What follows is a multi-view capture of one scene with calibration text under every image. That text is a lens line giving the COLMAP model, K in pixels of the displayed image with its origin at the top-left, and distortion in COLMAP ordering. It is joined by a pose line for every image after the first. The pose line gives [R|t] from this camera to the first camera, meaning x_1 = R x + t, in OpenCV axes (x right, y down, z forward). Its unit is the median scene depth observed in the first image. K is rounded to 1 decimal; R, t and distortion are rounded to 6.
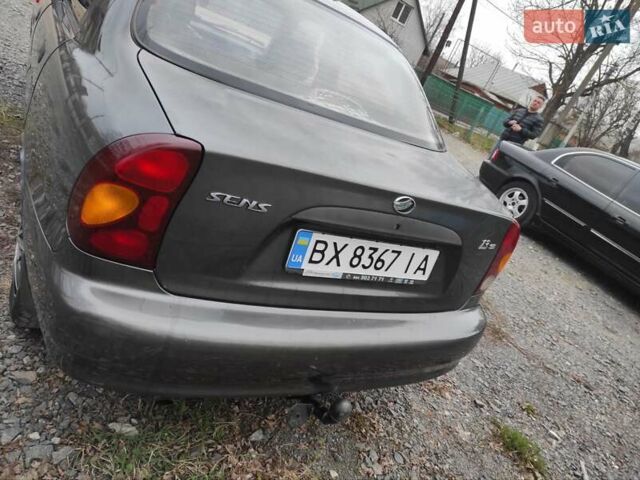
lens RADIAL K [[479.7, 0, 319.8], [0, 479.7, 240.0], [0, 0, 1]] dist [0.028743, -0.014861]
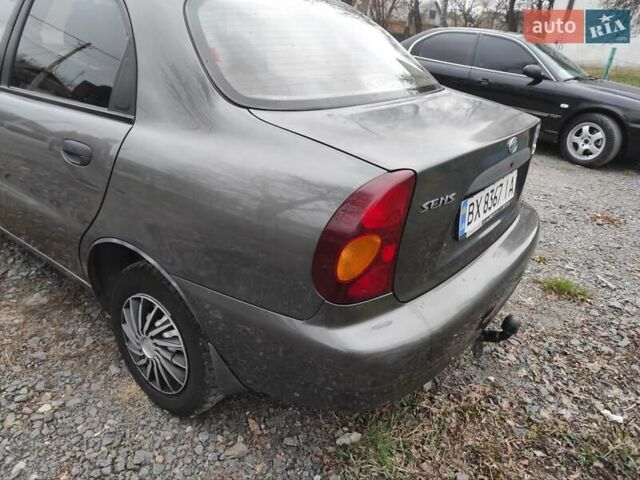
lens RADIAL K [[479.7, 0, 318.0], [0, 479.7, 240.5], [0, 0, 1]] dist [0.028743, -0.014861]
pose [[0.862767, -0.453164, 0.224224, -0.476803], [0.424422, 0.890135, 0.165906, -0.207681], [-0.274772, -0.047973, 0.960312, -0.008974]]
